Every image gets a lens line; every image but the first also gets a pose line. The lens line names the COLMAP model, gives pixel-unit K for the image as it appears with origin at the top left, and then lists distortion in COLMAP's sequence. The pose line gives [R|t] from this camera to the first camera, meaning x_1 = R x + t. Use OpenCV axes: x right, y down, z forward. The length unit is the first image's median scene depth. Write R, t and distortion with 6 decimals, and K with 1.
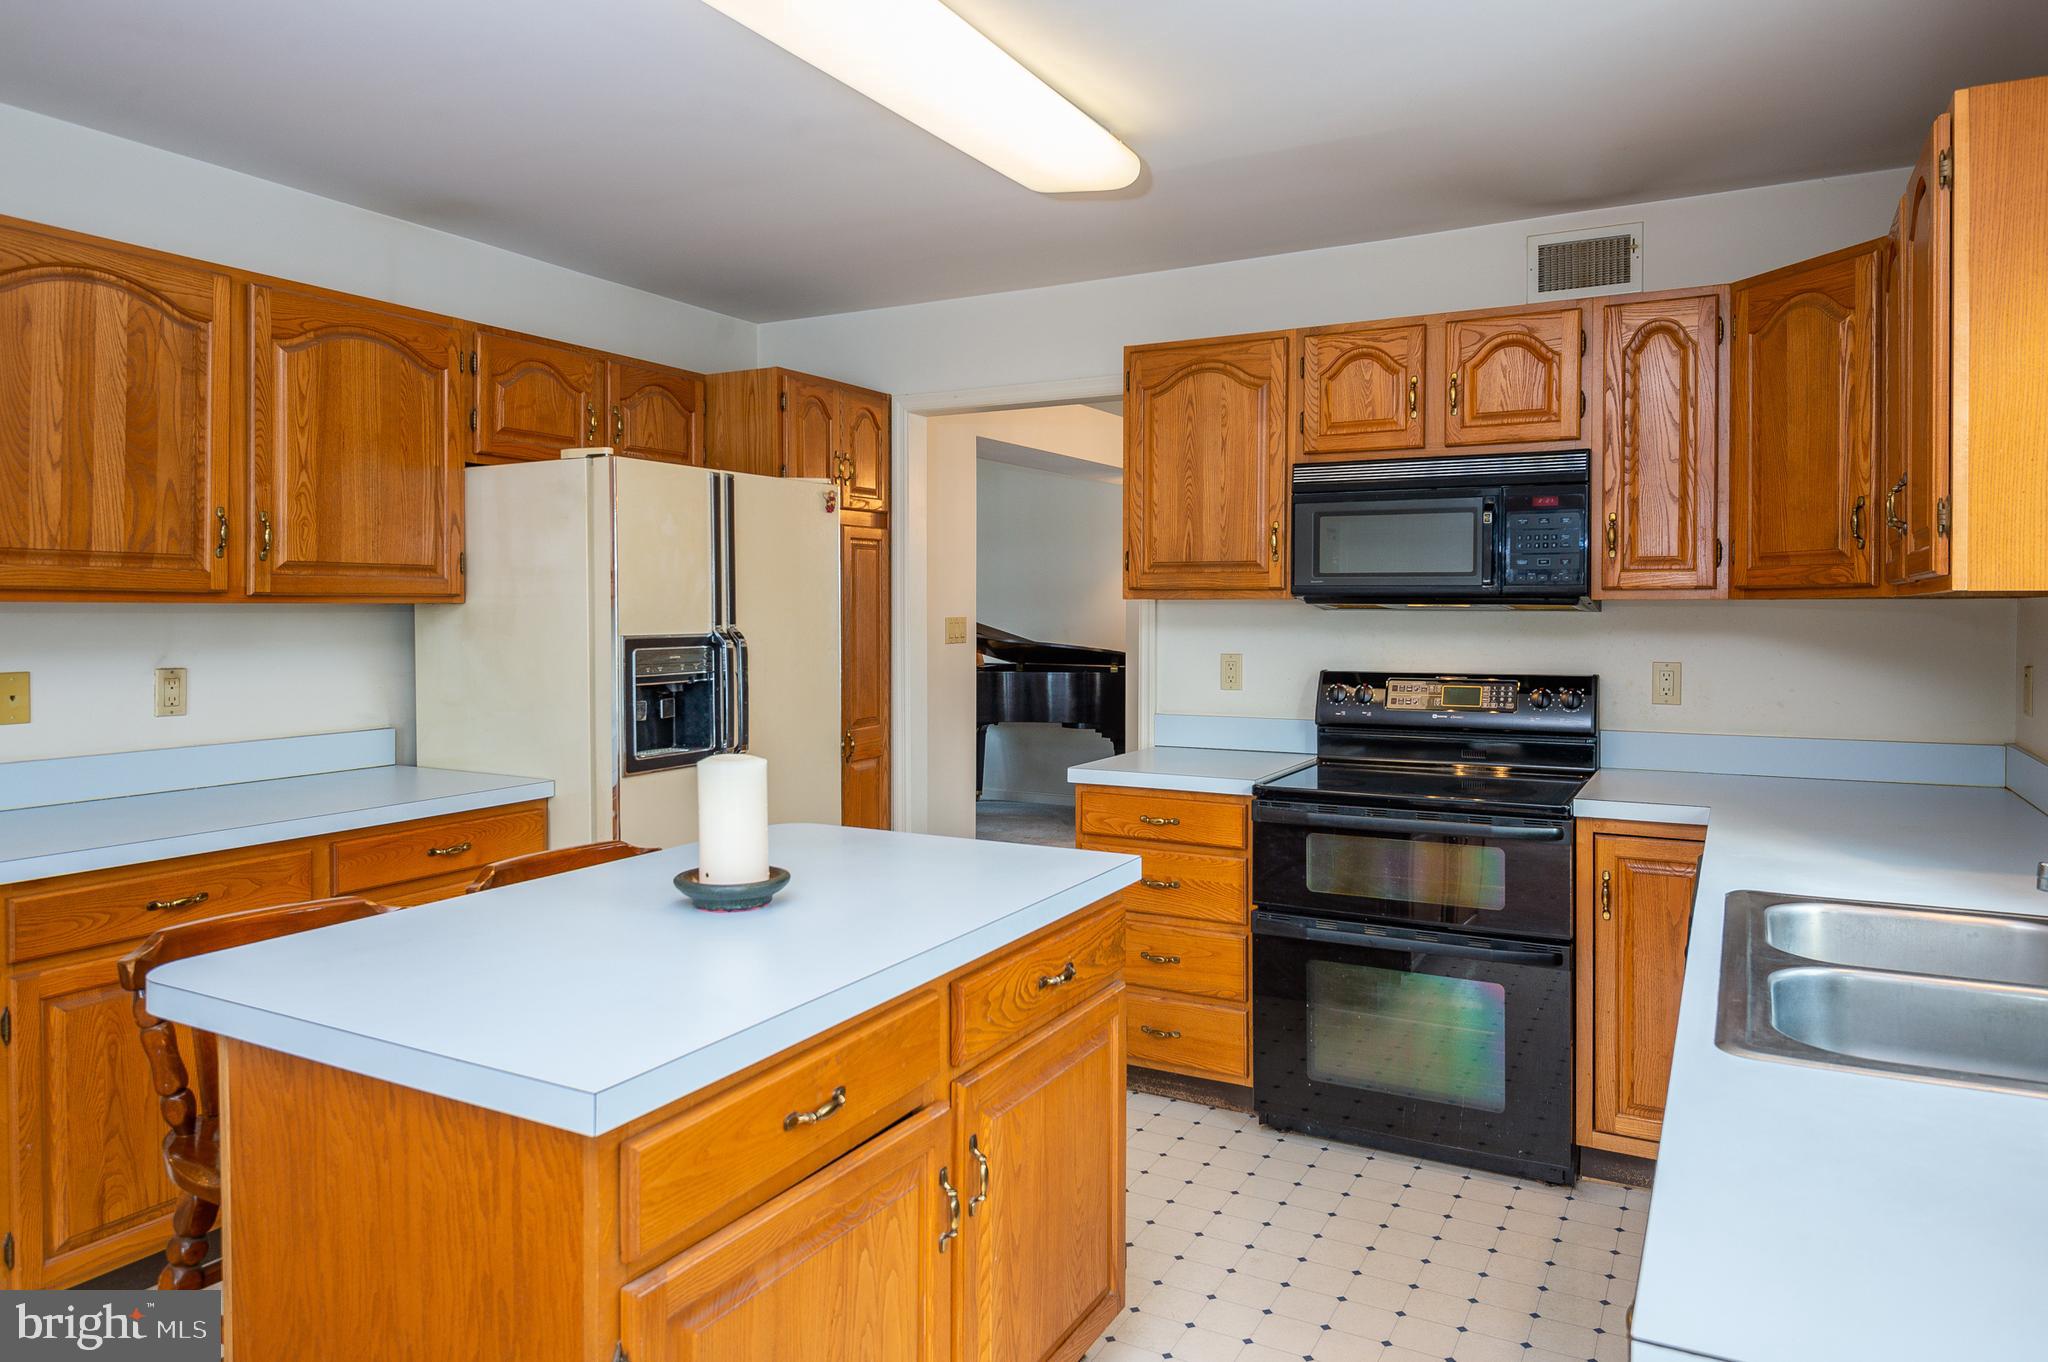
lens RADIAL K [[1272.7, 0, 1019.3], [0, 1272.7, 623.3], [0, 0, 1]] dist [0.002984, -0.025412]
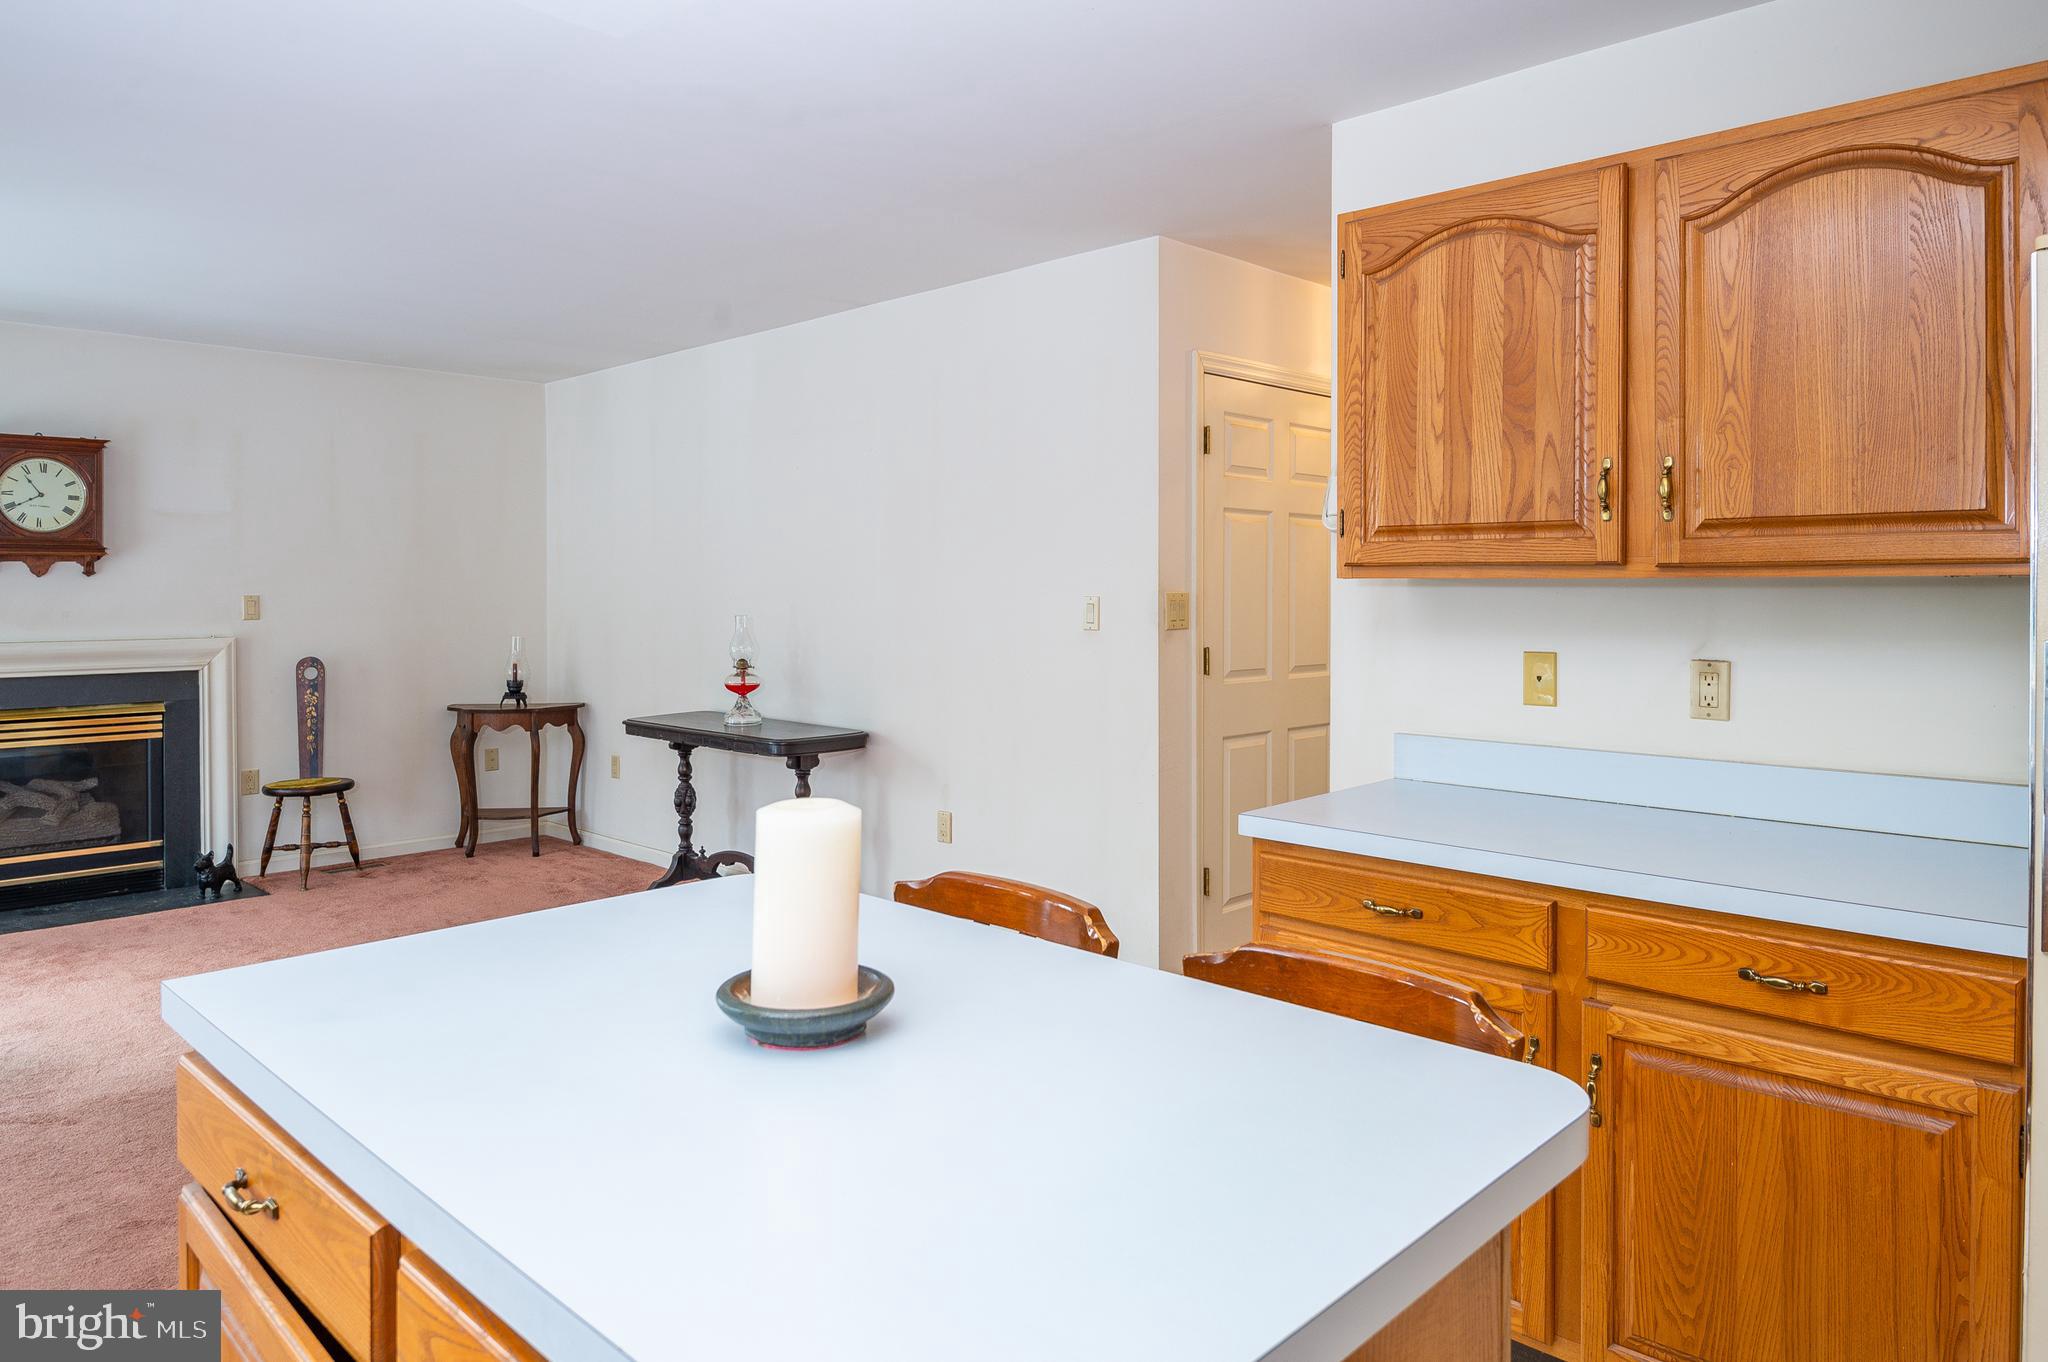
lens RADIAL K [[1286.4, 0, 1025.9], [0, 1286.4, 593.4], [0, 0, 1]] dist [0.002722, -0.018149]
pose [[-0.257138, -0.000149, -0.966375, 0.217311], [-0.014891, 0.999882, 0.003808, -0.003303], [0.966260, 0.015370, -0.257110, 0.746460]]
